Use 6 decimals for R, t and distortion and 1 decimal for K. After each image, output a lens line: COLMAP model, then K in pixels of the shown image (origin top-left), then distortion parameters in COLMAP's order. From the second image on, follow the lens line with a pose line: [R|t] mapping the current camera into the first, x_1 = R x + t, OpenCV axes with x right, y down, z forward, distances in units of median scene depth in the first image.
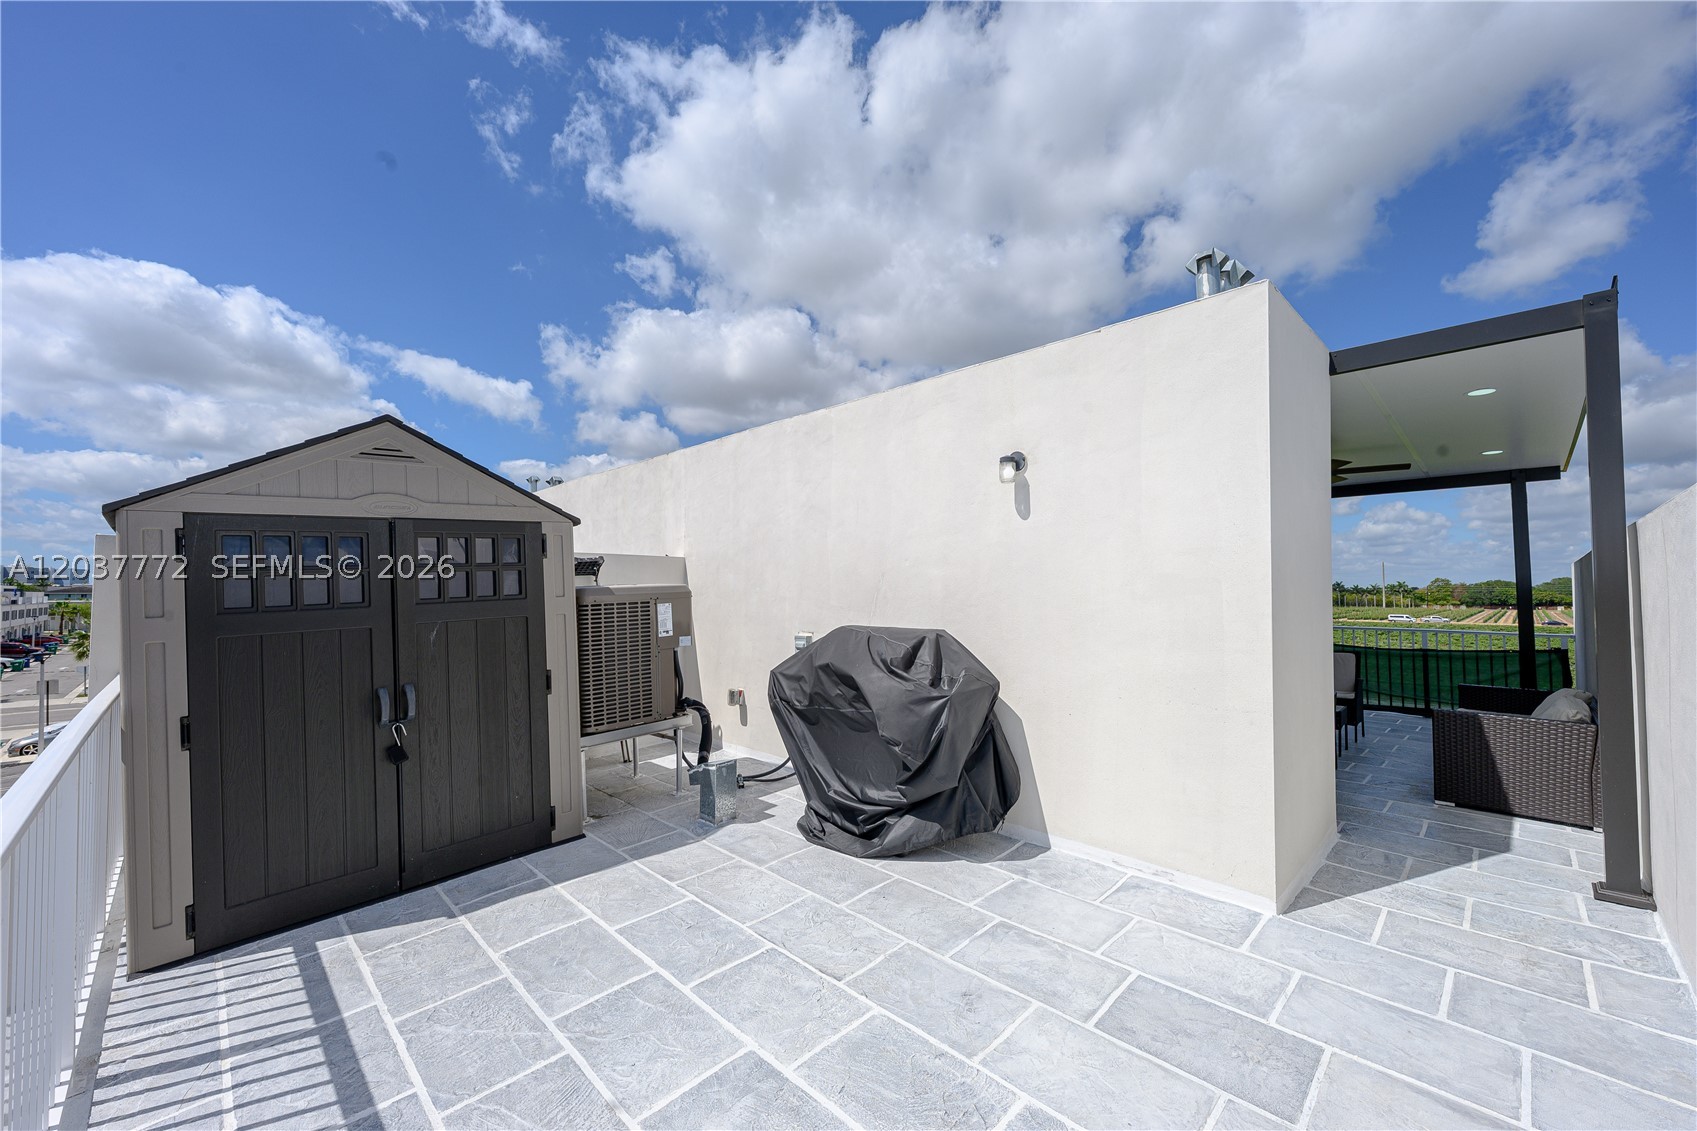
lens RADIAL K [[671.7, 0, 845.7], [0, 671.7, 570.8], [0, 0, 1]] dist [-0.000625, 0.000475]
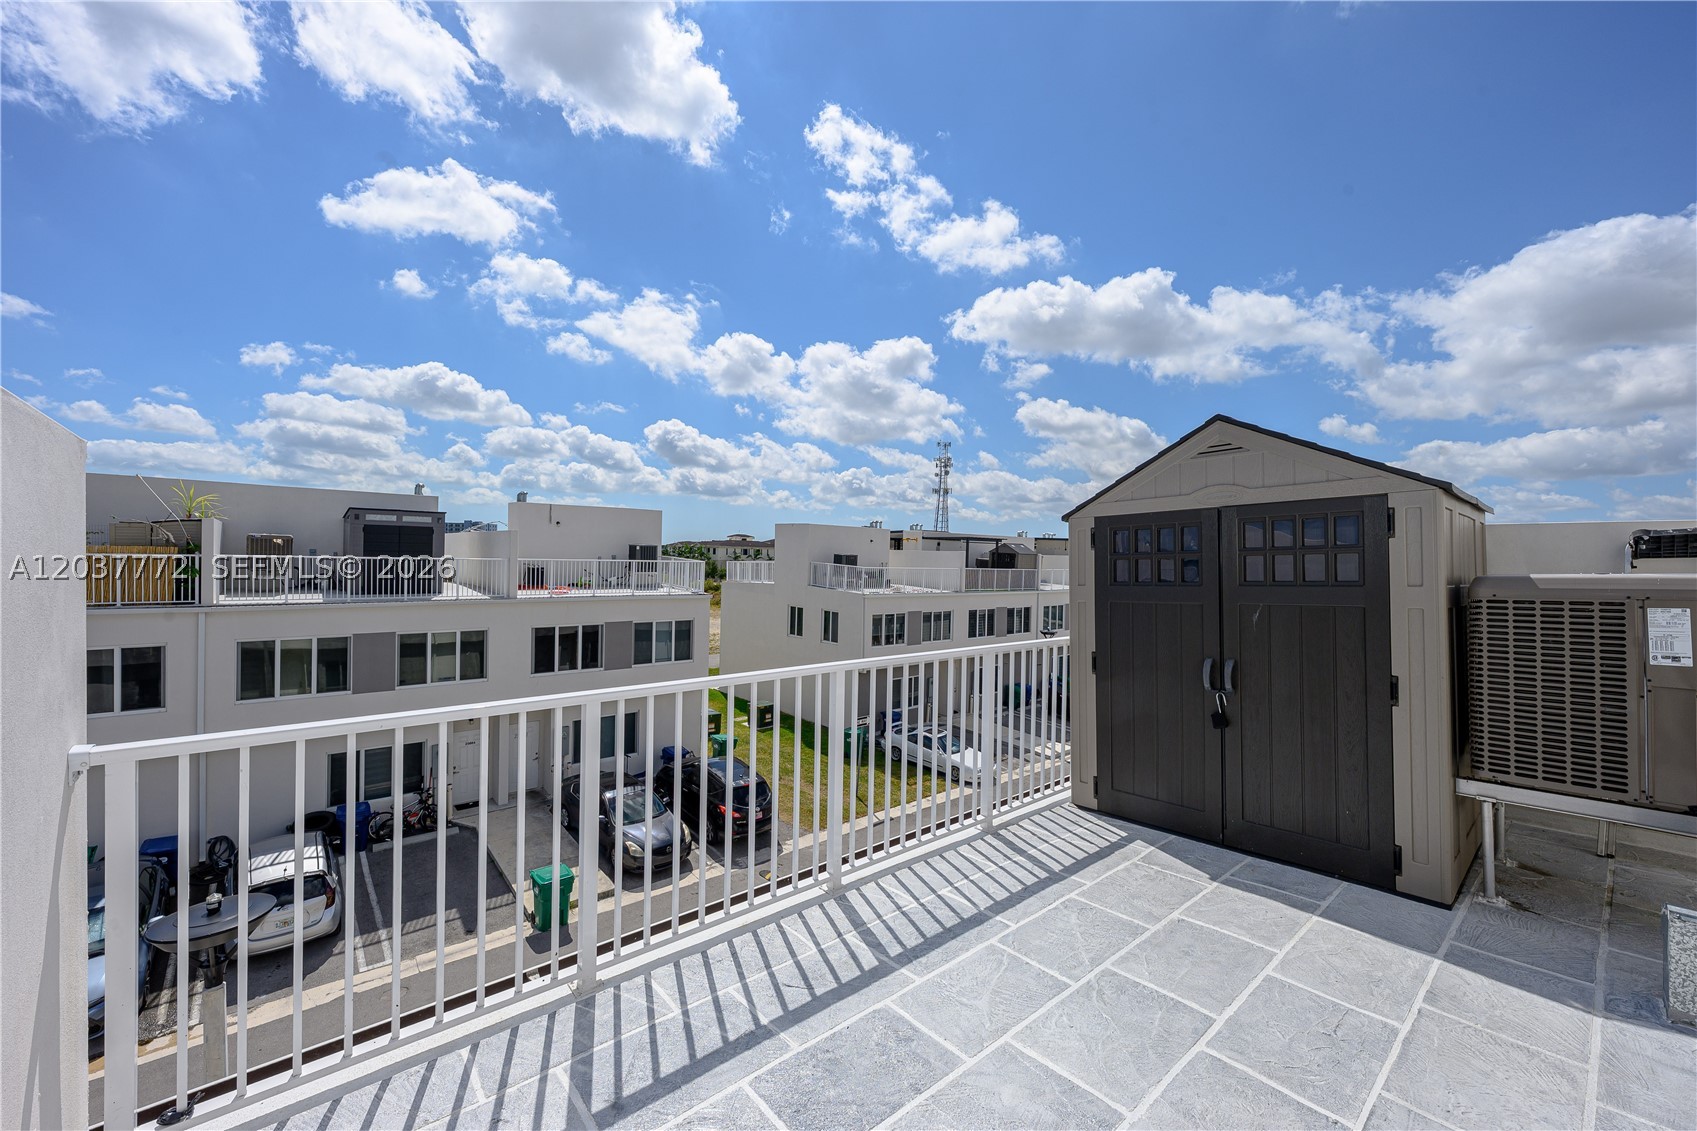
lens RADIAL K [[671.7, 0, 846.0], [0, 671.7, 570.0], [0, 0, 1]] dist [-0.000625, 0.000475]
pose [[-0.075783, 0.021658, -0.996889, 0.423722], [0.010891, 0.999722, 0.020891, -0.004234], [0.997065, -0.009274, -0.075998, 0.416804]]
